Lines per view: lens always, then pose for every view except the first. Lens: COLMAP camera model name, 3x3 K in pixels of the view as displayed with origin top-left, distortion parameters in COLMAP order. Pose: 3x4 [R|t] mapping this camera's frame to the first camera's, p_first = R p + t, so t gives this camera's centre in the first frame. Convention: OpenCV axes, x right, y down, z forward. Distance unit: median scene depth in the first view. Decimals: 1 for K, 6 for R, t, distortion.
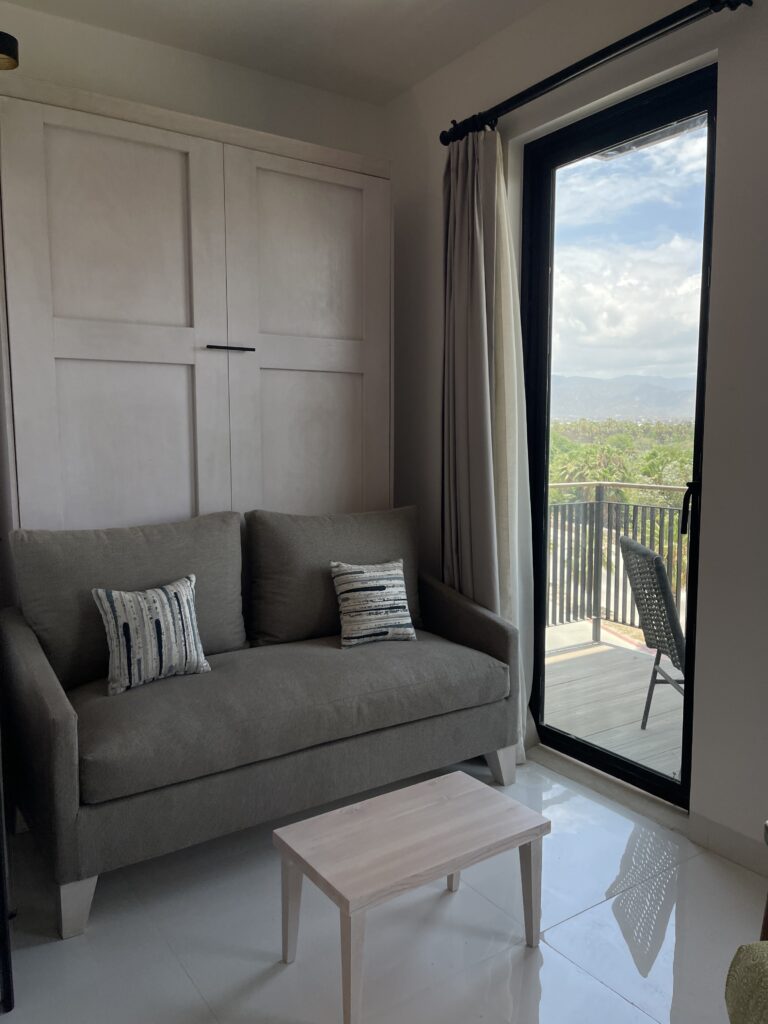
lens RADIAL K [[791.5, 0, 385.8], [0, 791.5, 510.8], [0, 0, 1]] dist [0.057716, -0.027162]
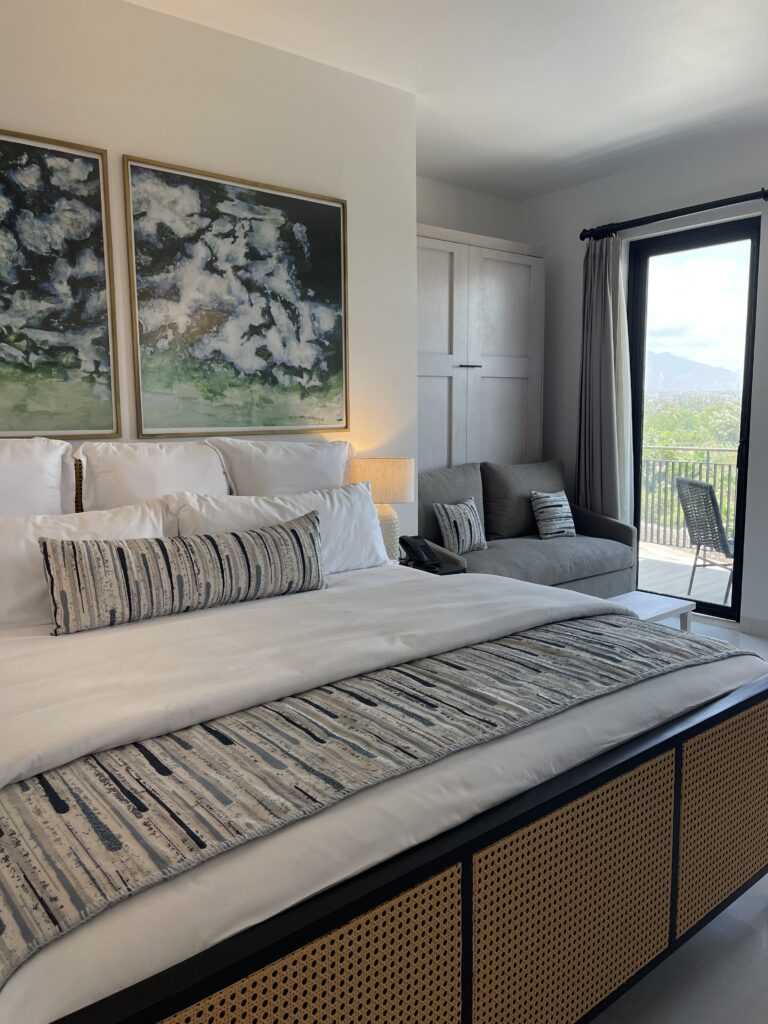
lens RADIAL K [[791.5, 0, 381.1], [0, 791.5, 511.0], [0, 0, 1]] dist [0.057716, -0.027162]
pose [[0.994441, -0.020485, 0.103283, -0.572071], [0.017396, 0.999377, 0.030721, 0.049190], [-0.103848, -0.028753, 0.994177, -0.676256]]
